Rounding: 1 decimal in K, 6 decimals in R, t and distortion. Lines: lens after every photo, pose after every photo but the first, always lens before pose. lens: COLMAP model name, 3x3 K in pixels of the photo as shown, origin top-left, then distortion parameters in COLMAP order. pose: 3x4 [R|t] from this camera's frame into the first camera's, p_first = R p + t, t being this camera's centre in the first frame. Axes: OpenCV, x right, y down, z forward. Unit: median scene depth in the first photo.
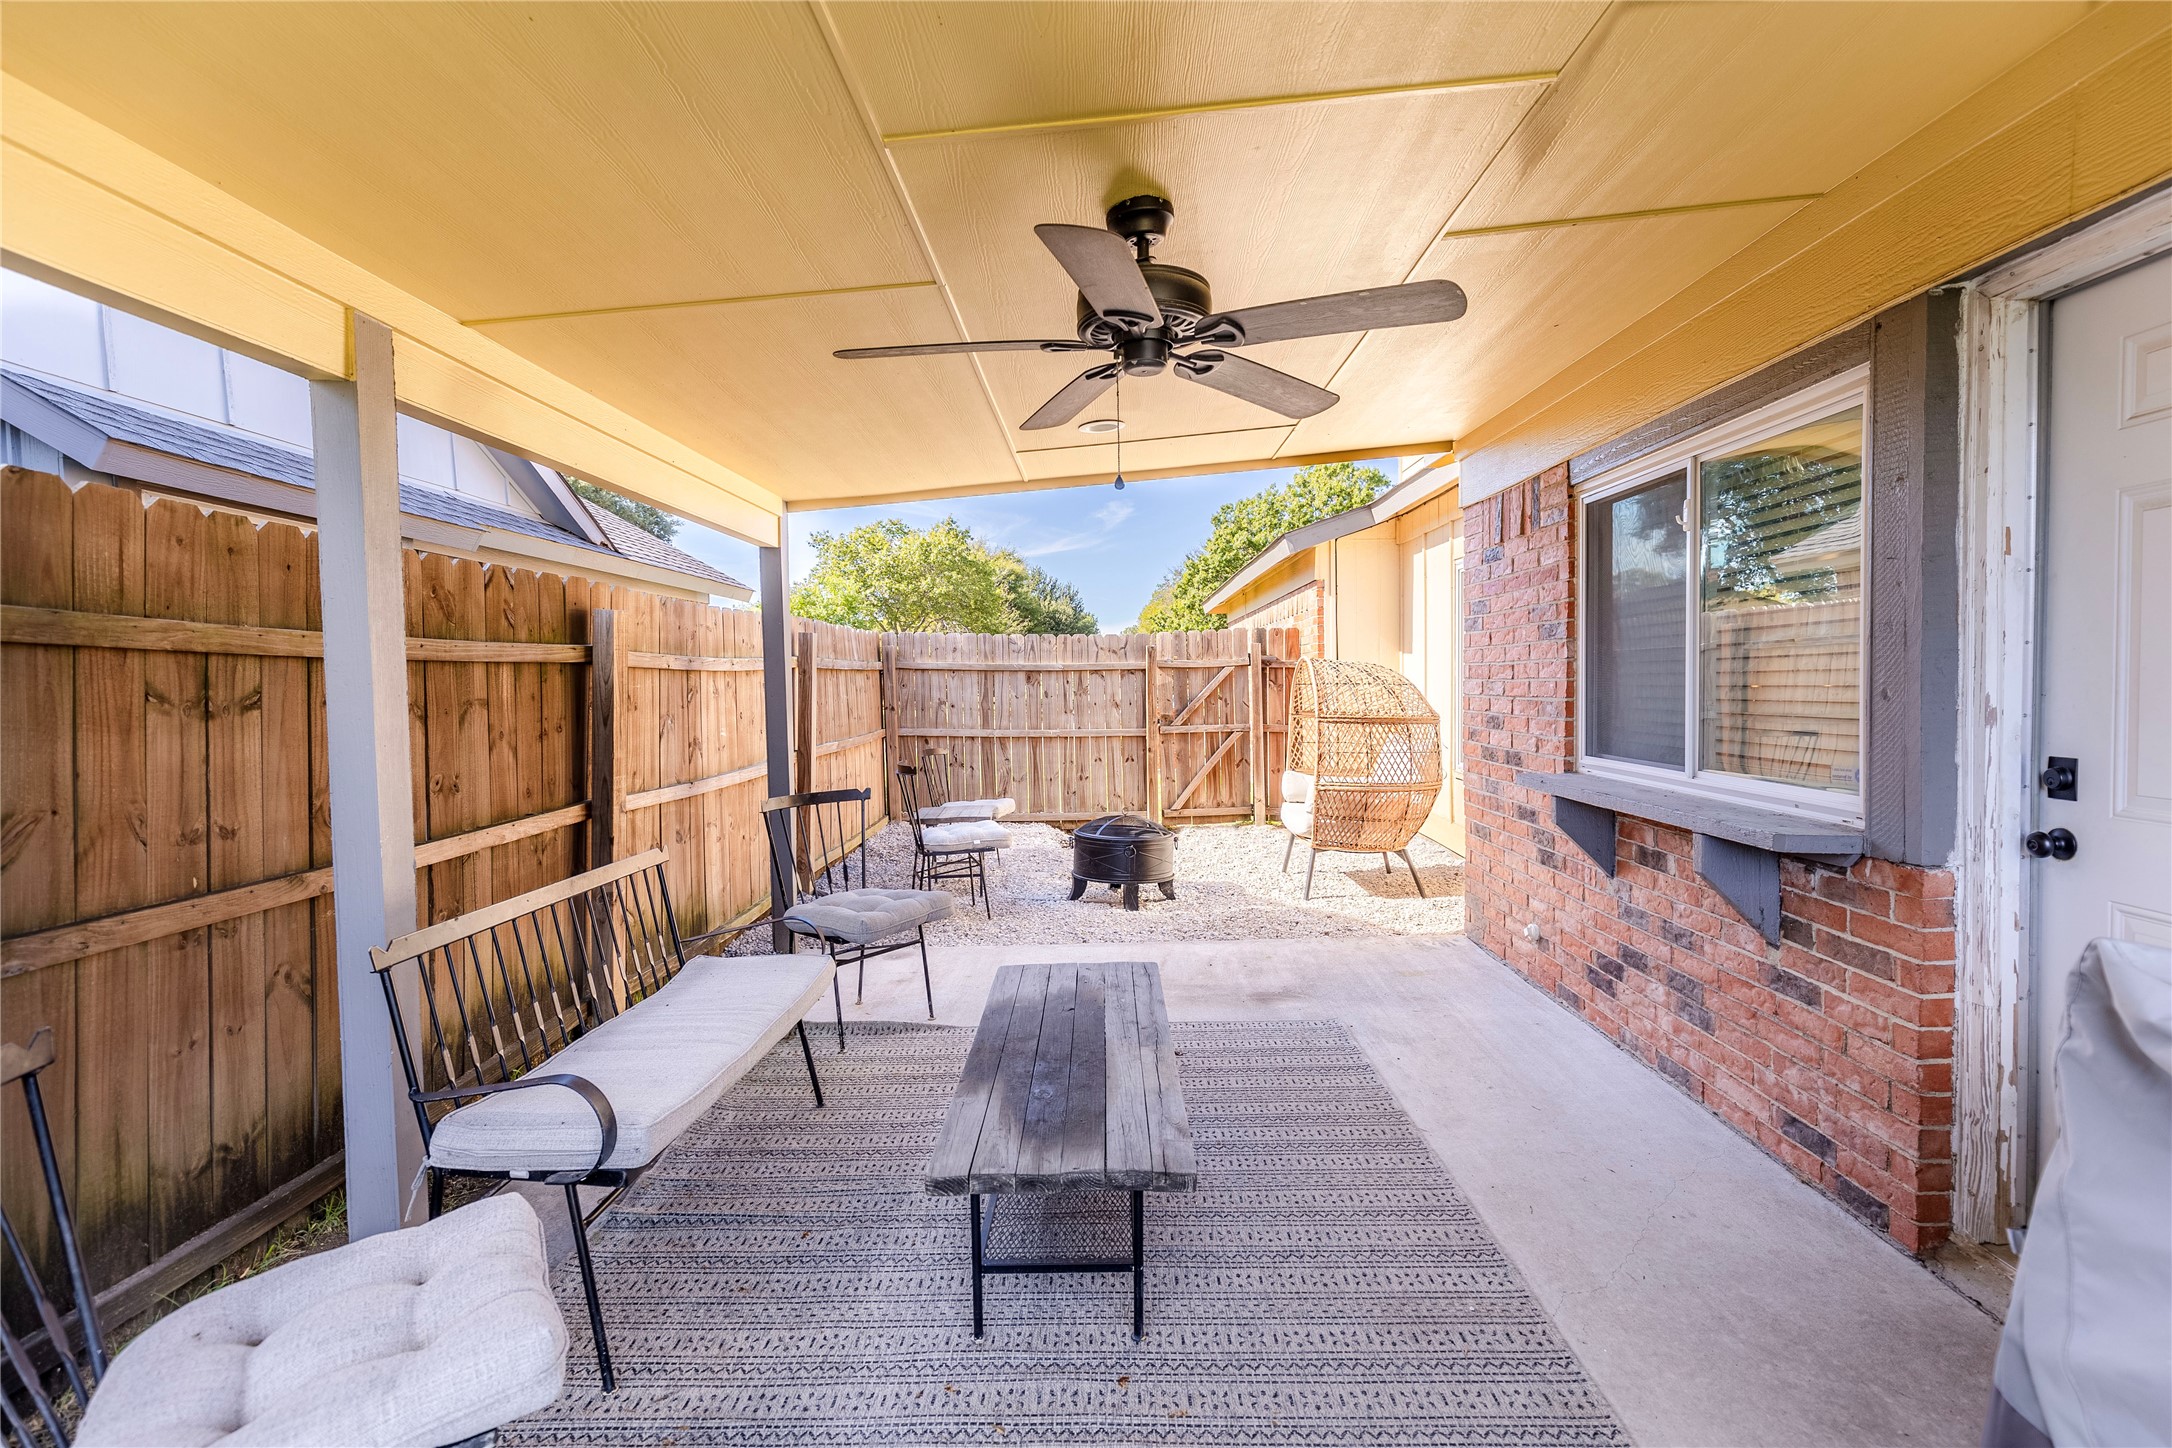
lens RADIAL K [[978.6, 0, 1094.0], [0, 978.6, 721.0], [0, 0, 1]] dist [0.007248, -0.000828]
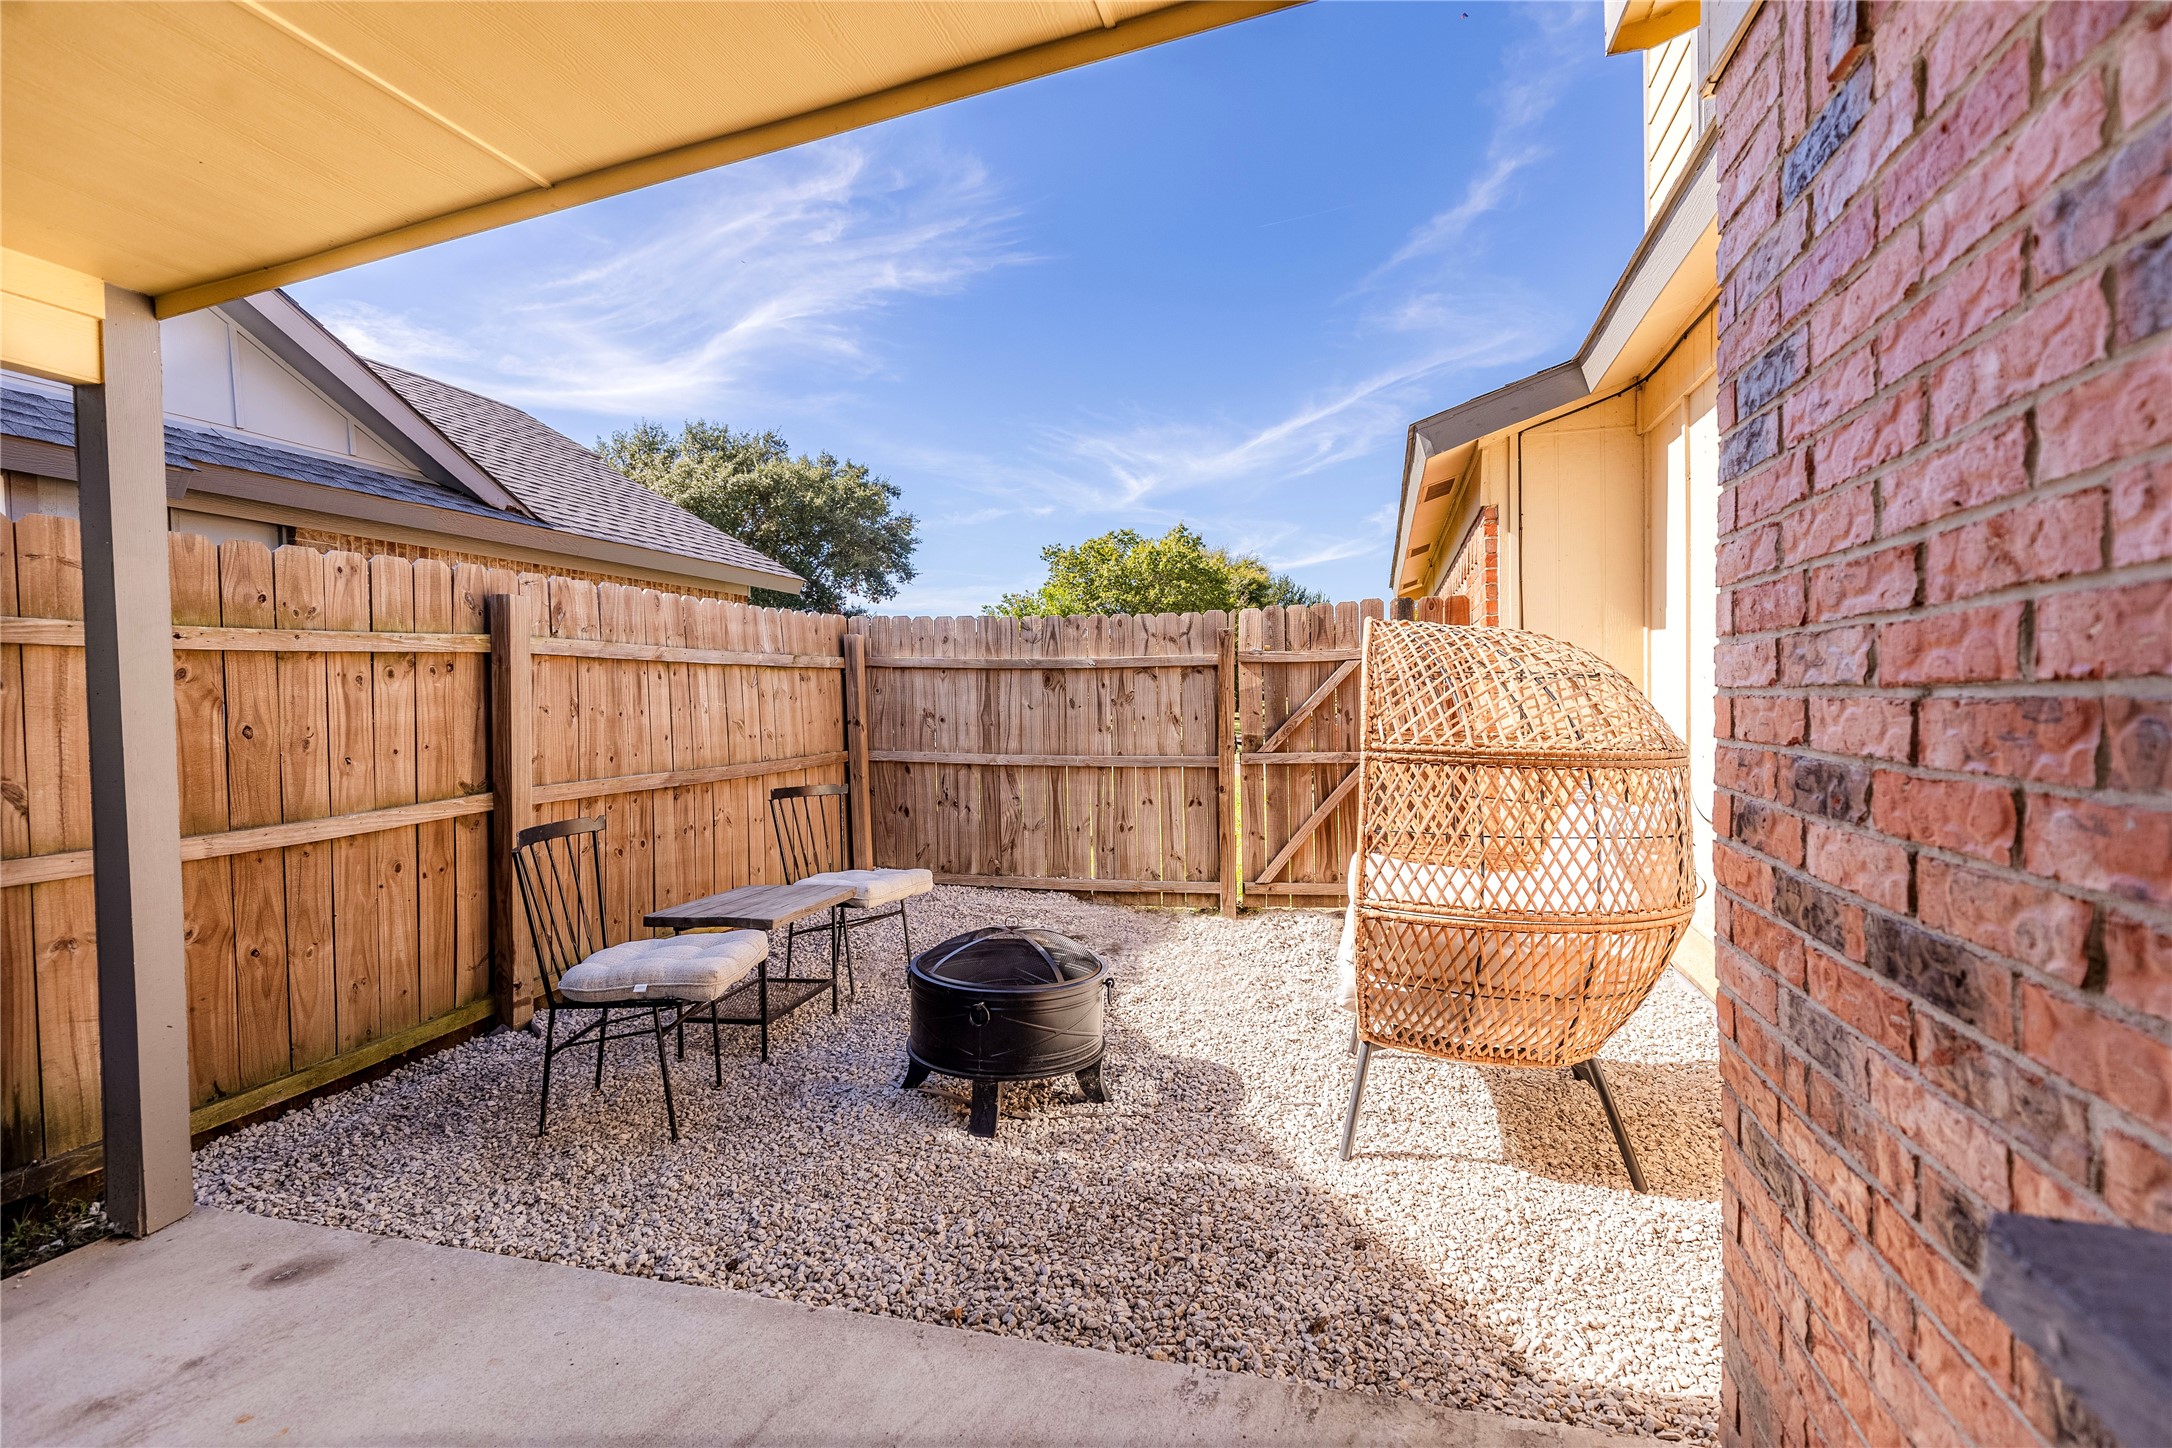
lens RADIAL K [[978.6, 0, 1094.0], [0, 978.6, 721.0], [0, 0, 1]] dist [0.007248, -0.000828]
pose [[0.964768, 0.007203, -0.263005, 0.220555], [-0.011338, 0.999835, -0.014208, -0.008352], [0.262859, 0.016690, 0.964690, 0.531345]]
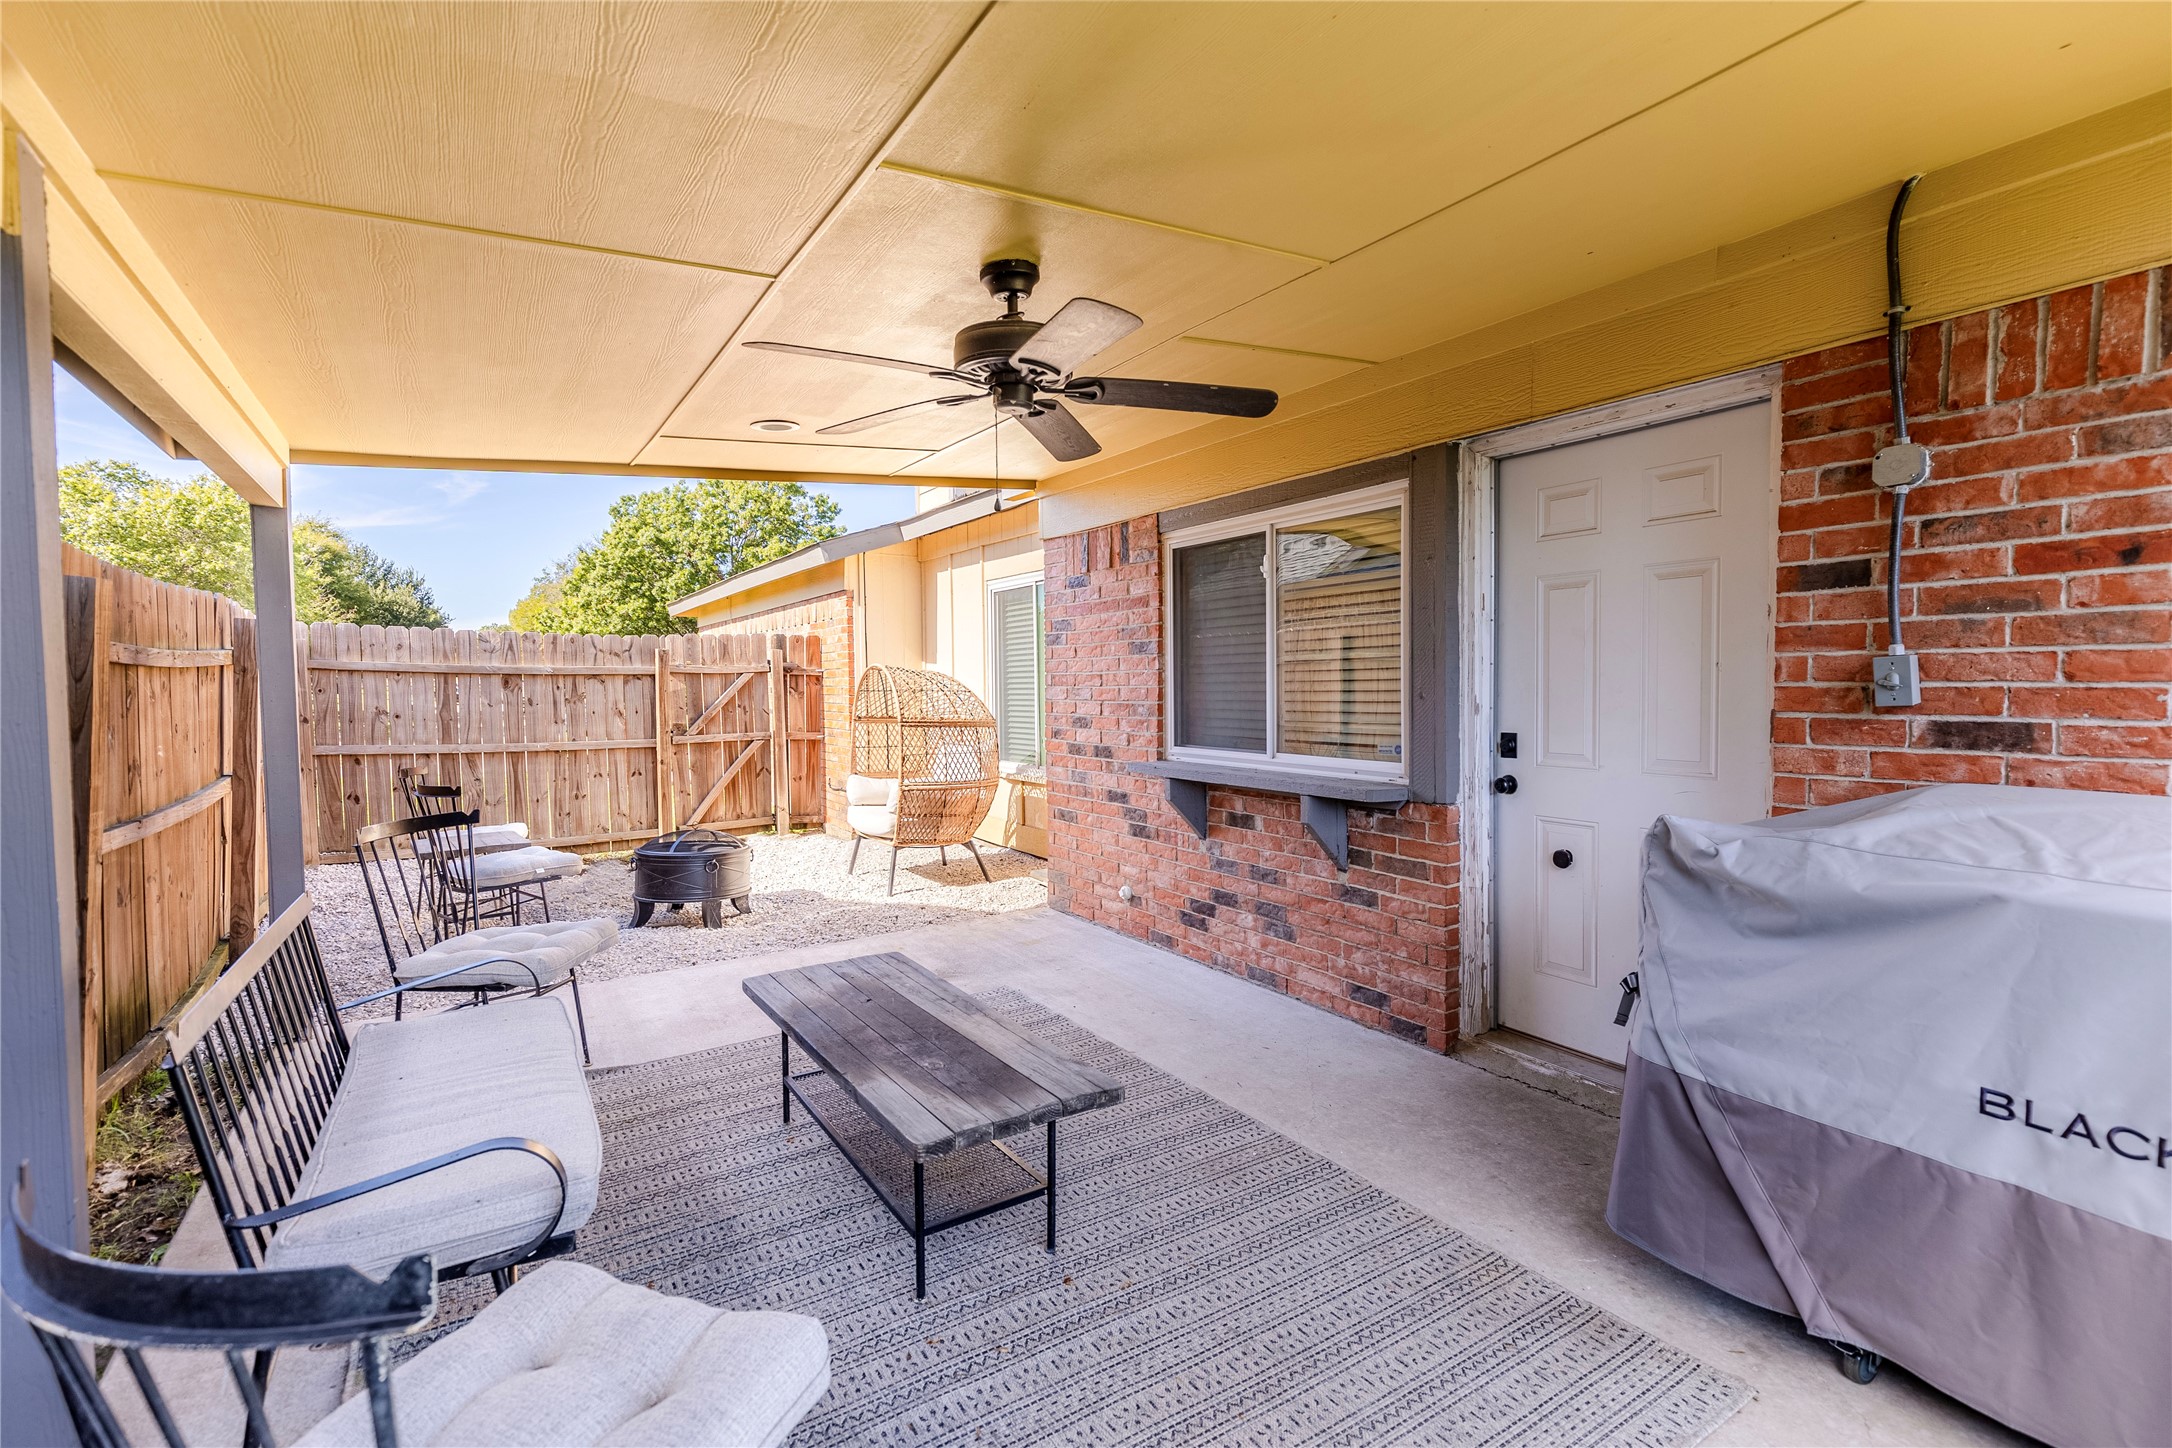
lens RADIAL K [[980.8, 0, 1097.8], [0, 980.8, 721.1], [0, 0, 1]] dist [0.013642, -0.001225]
pose [[0.829502, -0.012227, 0.558370, -0.181545], [0.017896, 0.999829, -0.004693, 0.004219], [-0.558217, 0.013885, 0.829578, 0.000227]]
